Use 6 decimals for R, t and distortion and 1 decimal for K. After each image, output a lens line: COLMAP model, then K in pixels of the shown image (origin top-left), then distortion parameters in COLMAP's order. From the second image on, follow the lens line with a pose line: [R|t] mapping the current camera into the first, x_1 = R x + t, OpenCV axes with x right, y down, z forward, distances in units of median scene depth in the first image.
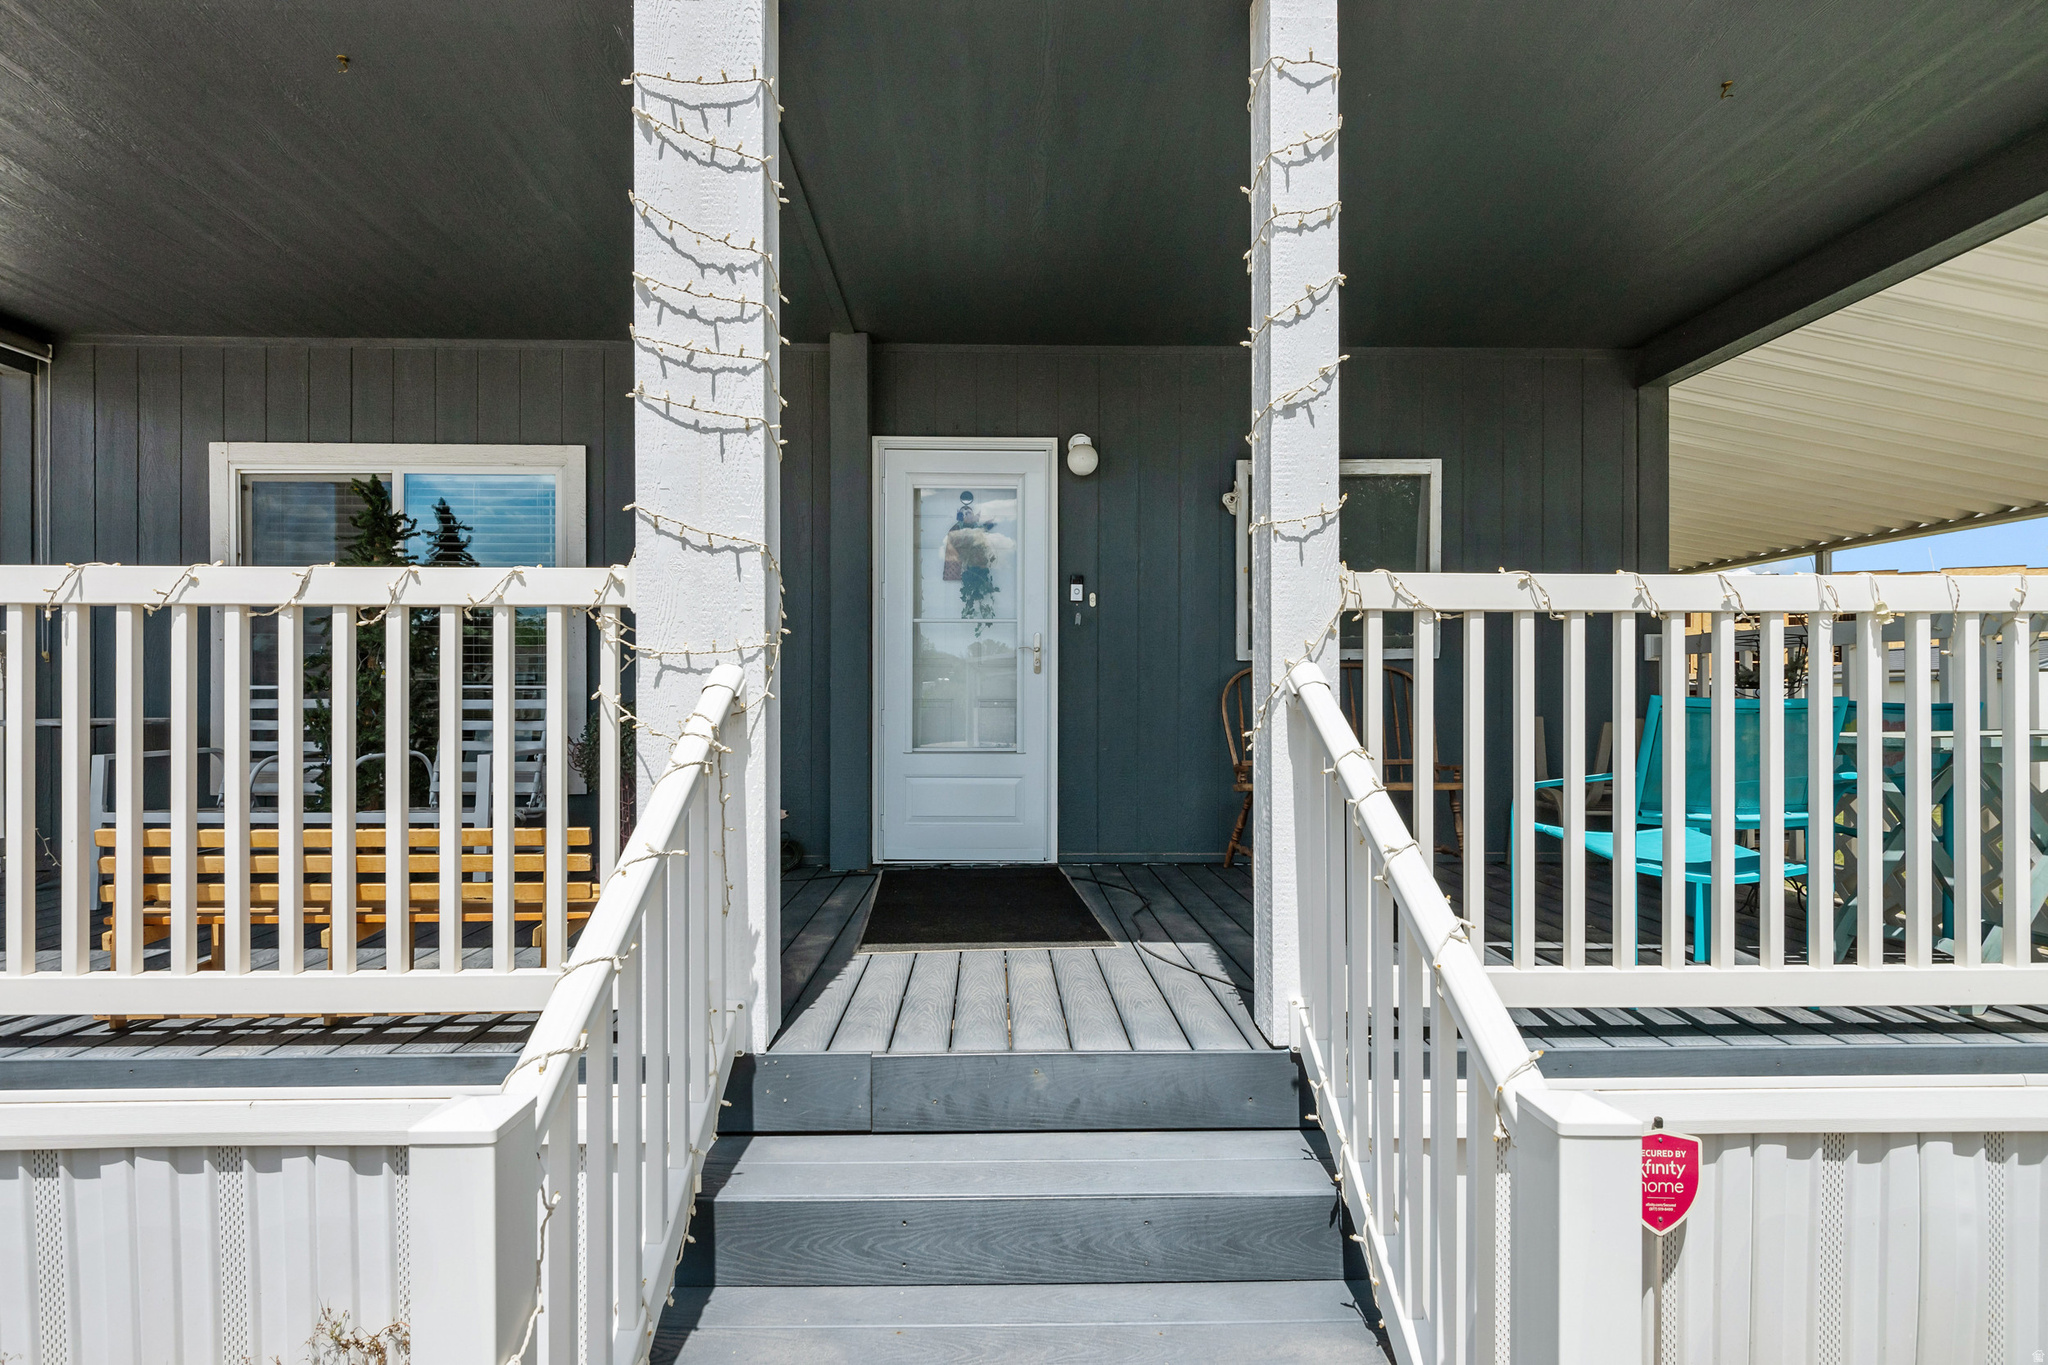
lens RADIAL K [[937.6, 0, 1013.7], [0, 937.6, 690.8], [0, 0, 1]] dist [-0.001066, -0.000591]
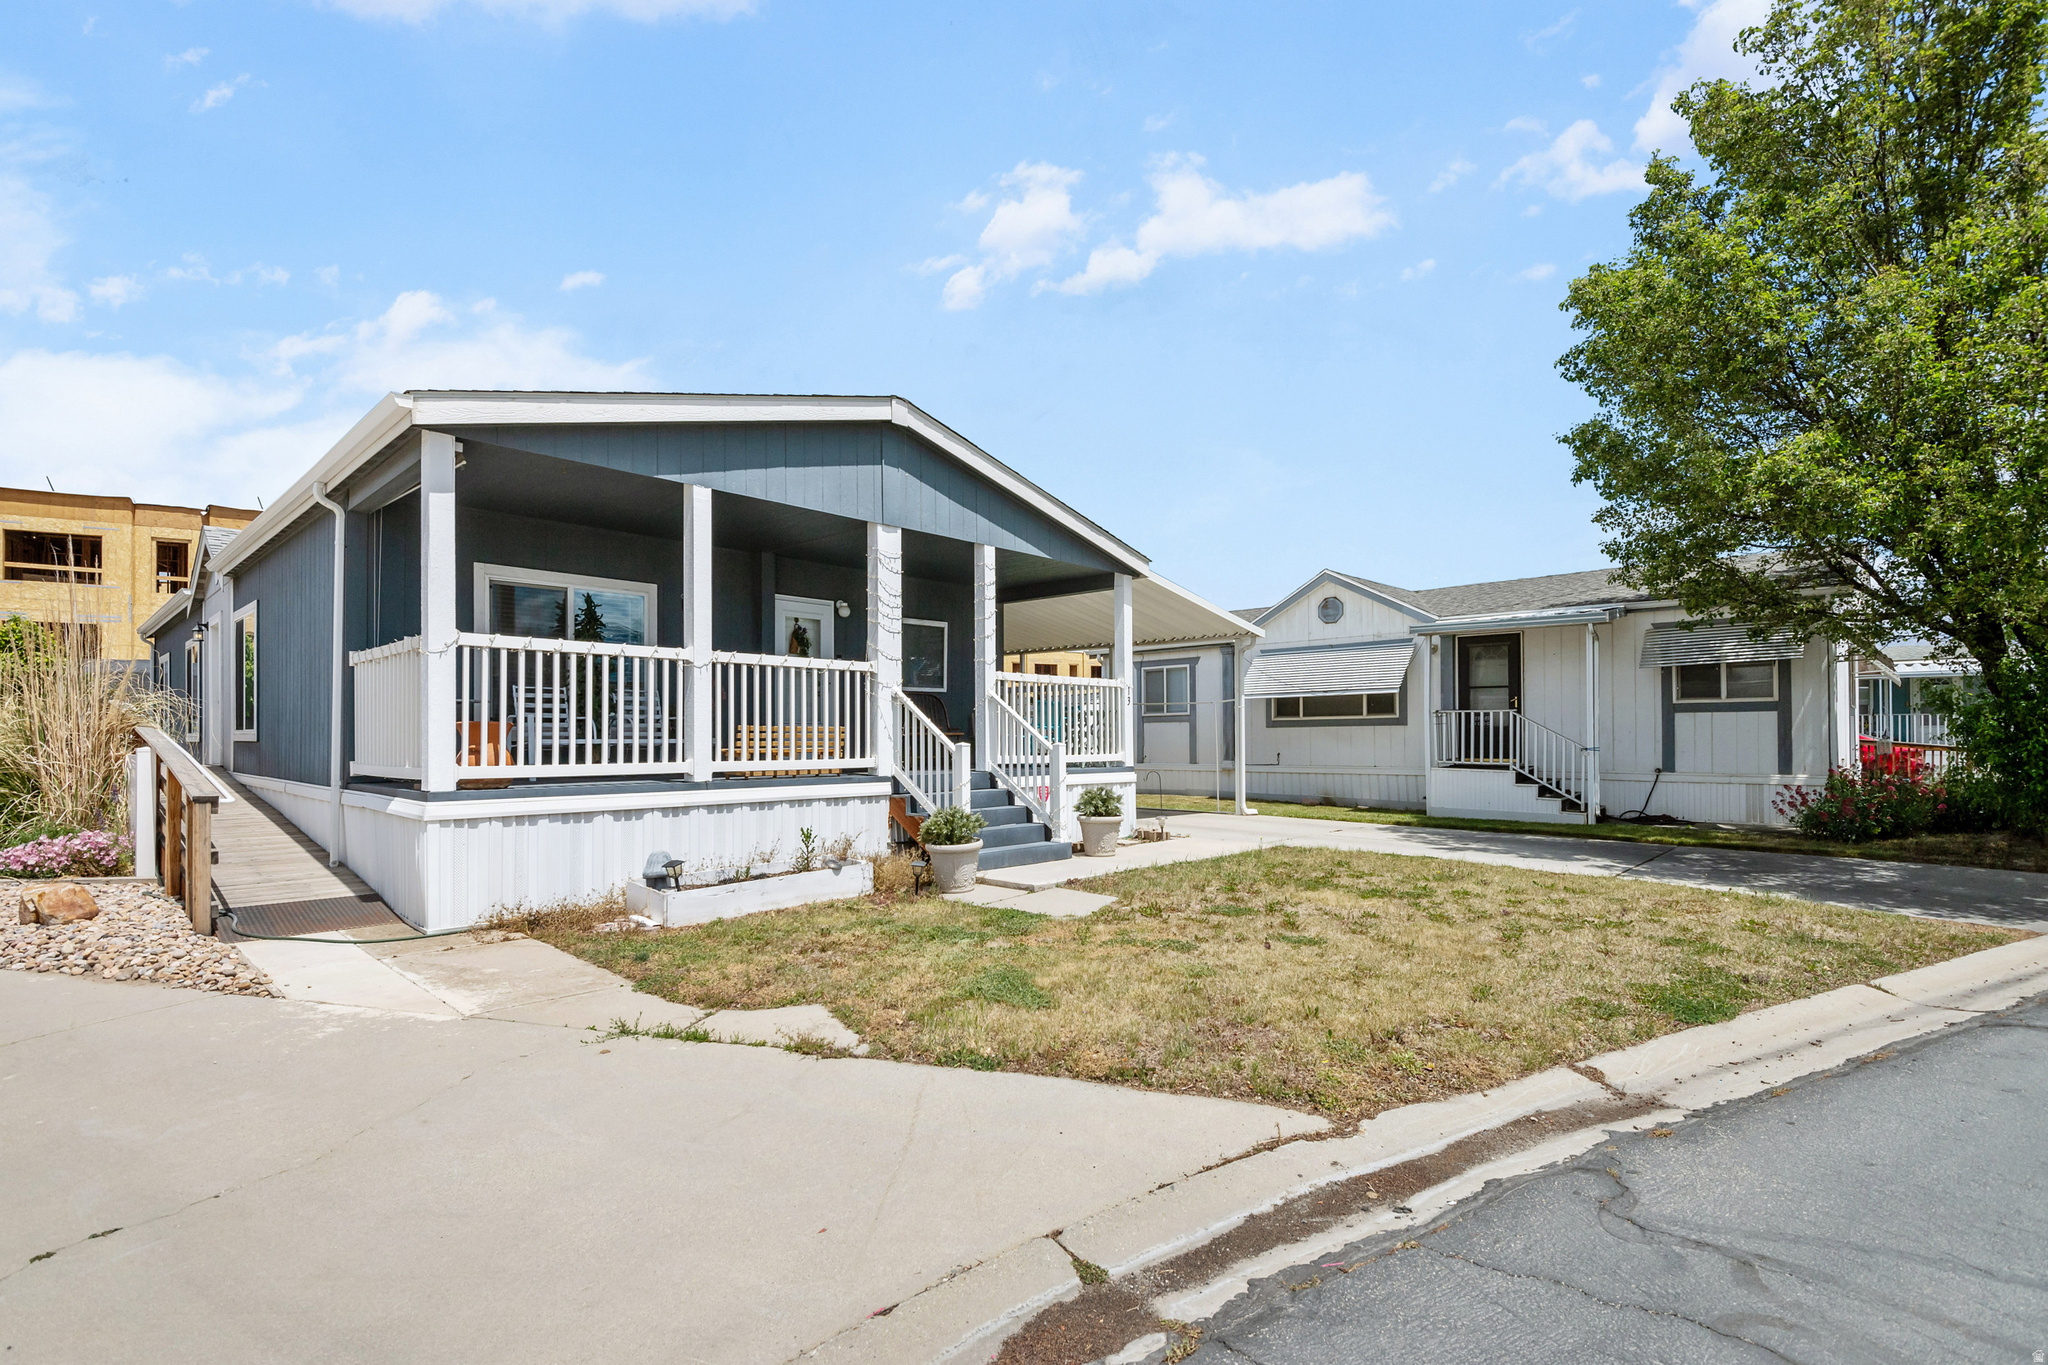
lens RADIAL K [[940.8, 0, 1027.9], [0, 940.8, 726.6], [0, 0, 1]] dist [0.000194, -0.001186]
pose [[0.704039, 0.007204, 0.710125, -2.316654], [-0.004206, 0.999973, -0.005975, 0.142173], [-0.710149, 0.001219, 0.704050, -1.963930]]
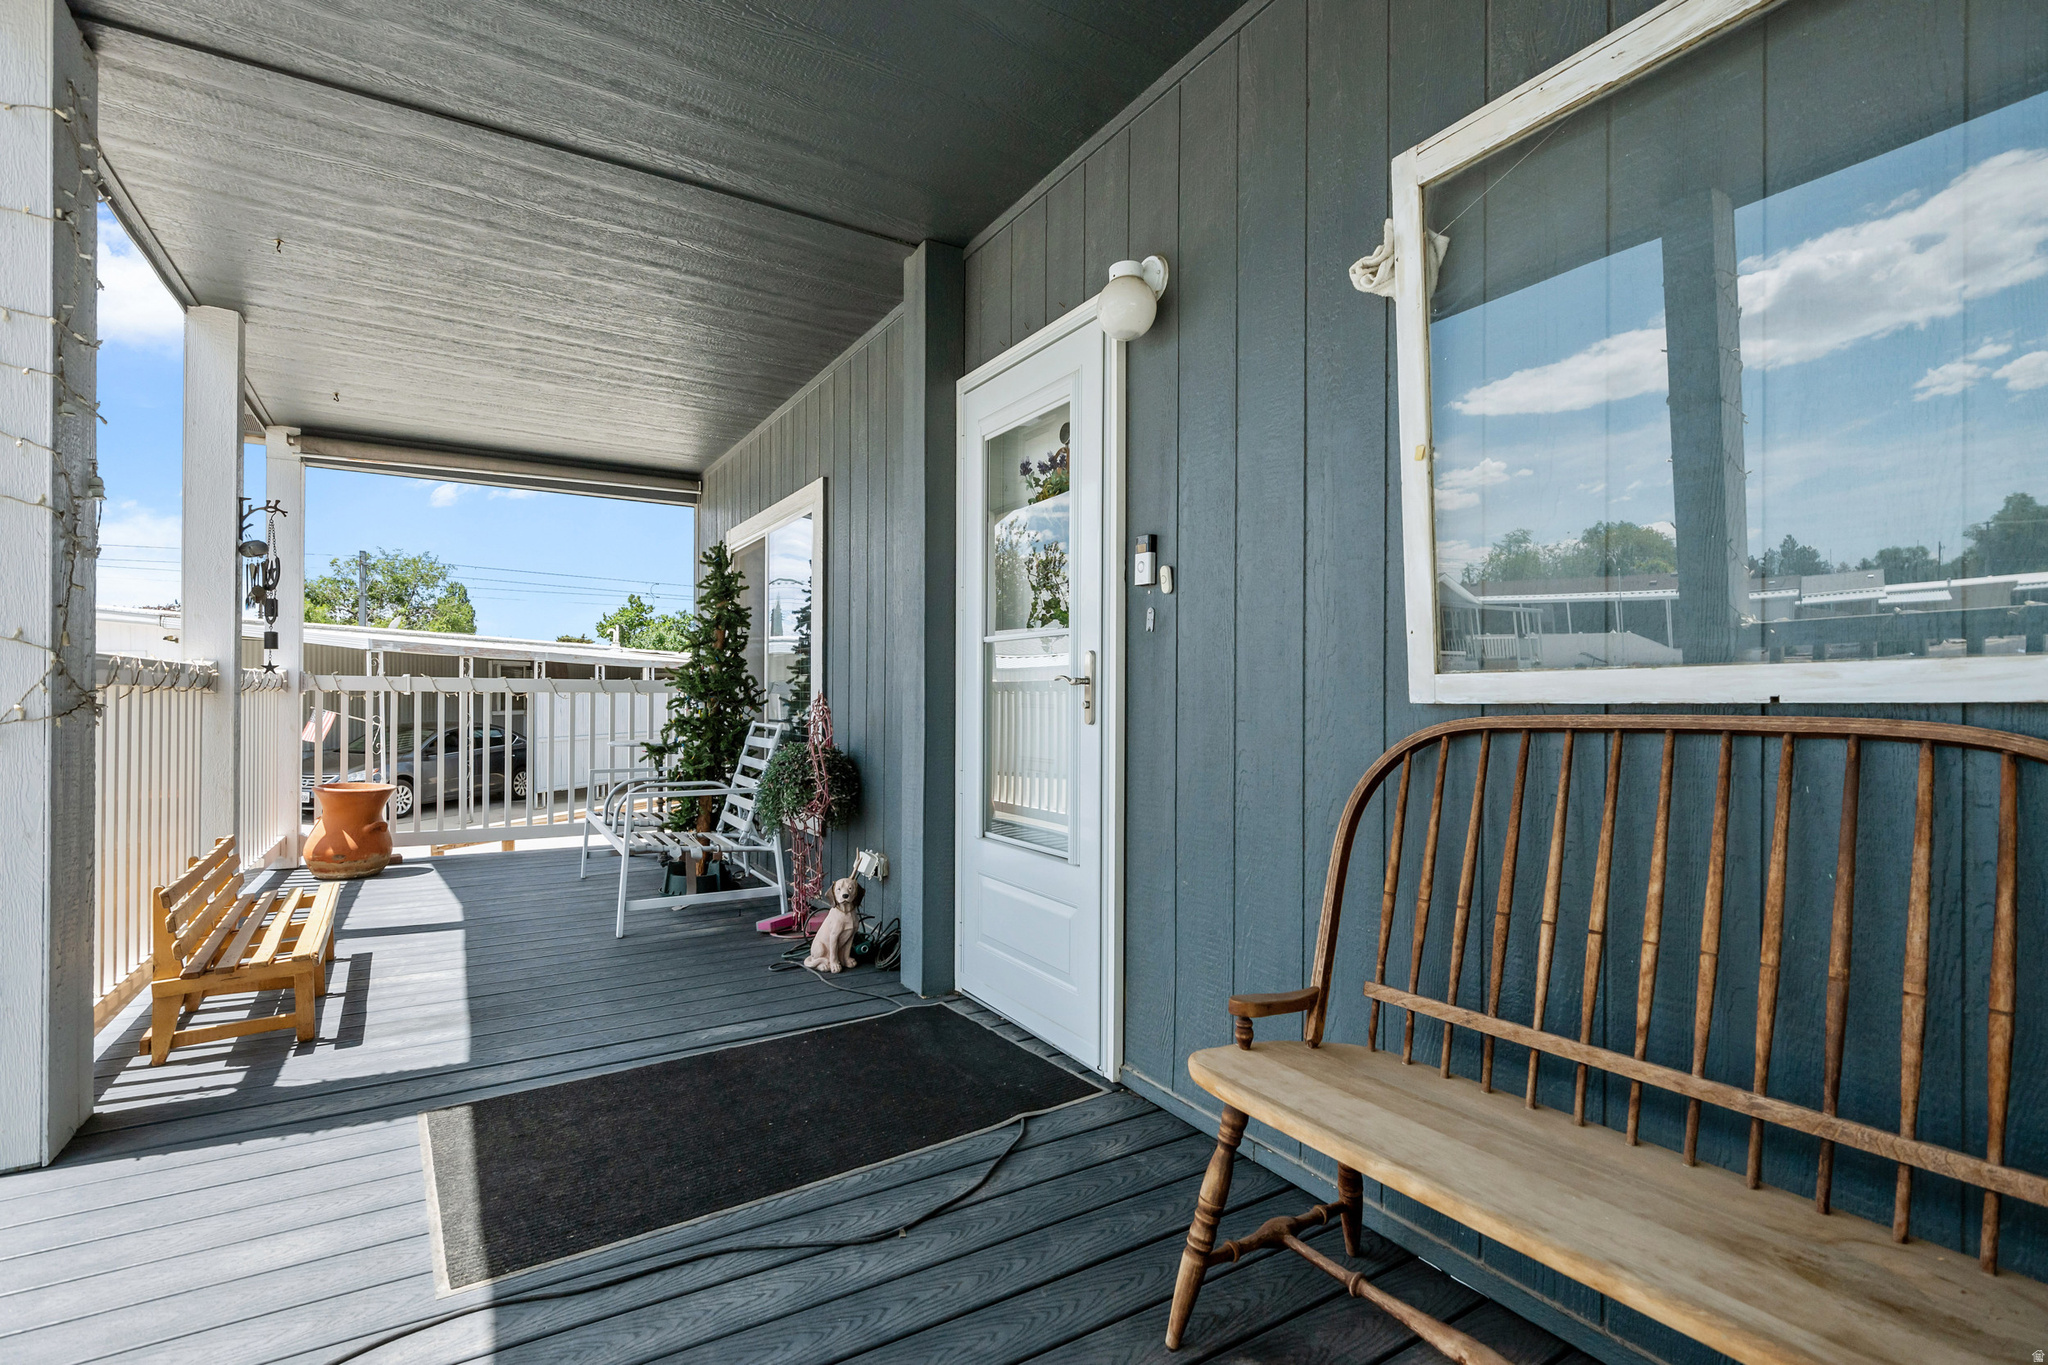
lens RADIAL K [[937.6, 0, 1013.7], [0, 937.6, 690.8], [0, 0, 1]] dist [-0.001066, -0.000591]
pose [[0.500143, -0.003529, -0.865936, 0.788656], [0.001994, 0.999994, -0.002924, -0.060577], [0.865940, -0.000264, 0.500147, 1.129361]]
